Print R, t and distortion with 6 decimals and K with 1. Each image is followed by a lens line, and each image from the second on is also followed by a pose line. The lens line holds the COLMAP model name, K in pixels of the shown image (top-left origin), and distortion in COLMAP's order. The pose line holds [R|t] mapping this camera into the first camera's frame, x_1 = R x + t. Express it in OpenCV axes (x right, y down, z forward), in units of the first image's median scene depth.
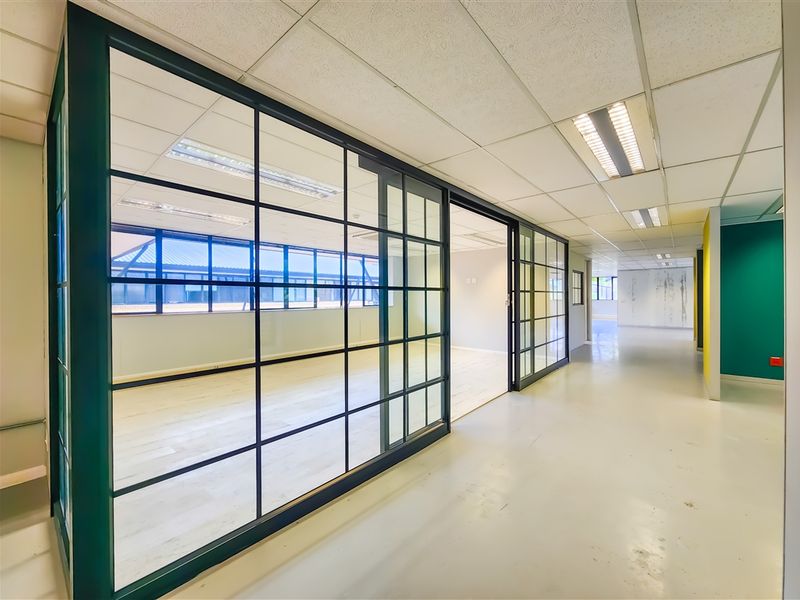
lens RADIAL K [[329.0, 0, 403.9], [0, 329.0, 297.1], [0, 0, 1]] dist [0.002823, -0.000112]
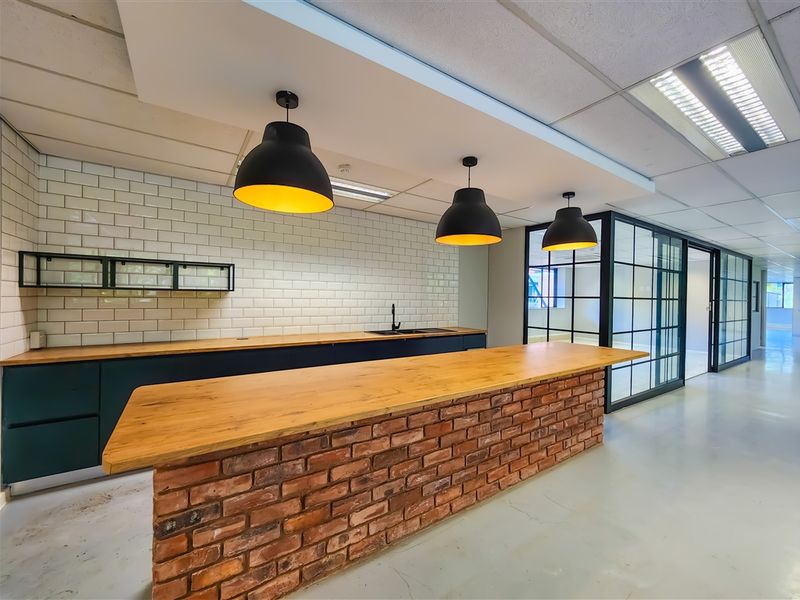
lens RADIAL K [[329.0, 0, 402.1], [0, 329.0, 299.5], [0, 0, 1]] dist [0.002823, -0.000112]
pose [[0.962106, 0.022048, -0.271781, -0.611437], [-0.020854, 0.999756, 0.007282, -0.004930], [0.271875, -0.001338, 0.962332, -0.765973]]
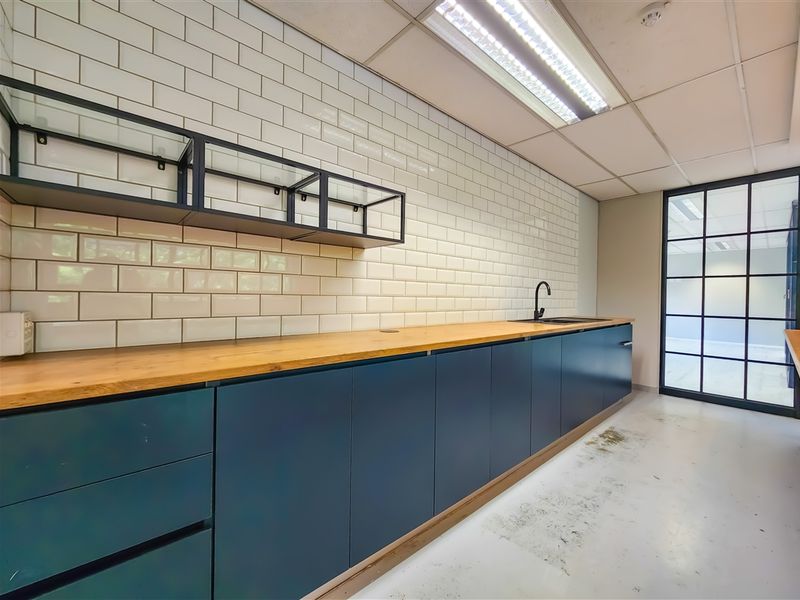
lens RADIAL K [[329.0, 0, 402.9], [0, 329.0, 297.3], [0, 0, 1]] dist [0.002823, -0.000112]
pose [[0.990300, 0.020941, -0.137361, -1.113044], [-0.020972, 0.999779, 0.001226, 0.055015], [0.137357, 0.001667, 0.990520, -0.560274]]
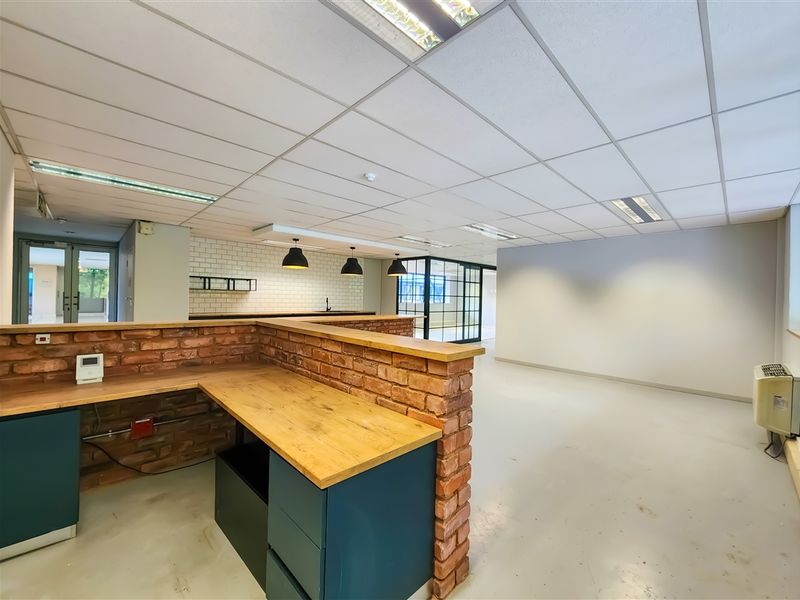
lens RADIAL K [[329.0, 0, 399.7], [0, 329.0, 297.2], [0, 0, 1]] dist [0.002823, -0.000112]
pose [[0.994265, 0.027986, -0.103216, -0.257131], [-0.028193, 0.999602, -0.000541, 0.002236], [0.103160, 0.003448, 0.994659, -1.776246]]
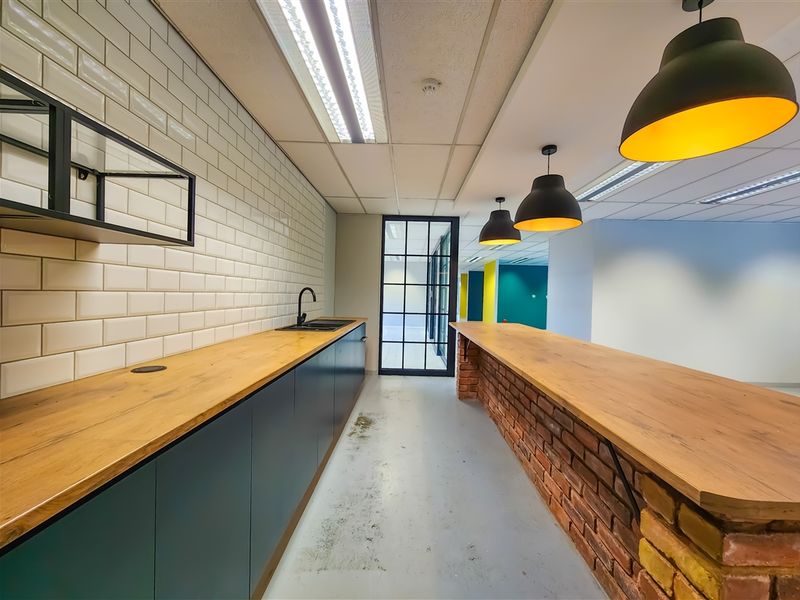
lens RADIAL K [[329.0, 0, 401.2], [0, 329.0, 298.3], [0, 0, 1]] dist [0.002823, -0.000112]
pose [[0.775173, 0.016566, 0.631531, -1.206325], [-0.027098, 0.999608, 0.007041, 0.027797], [-0.631167, -0.022572, 0.775318, -0.498079]]
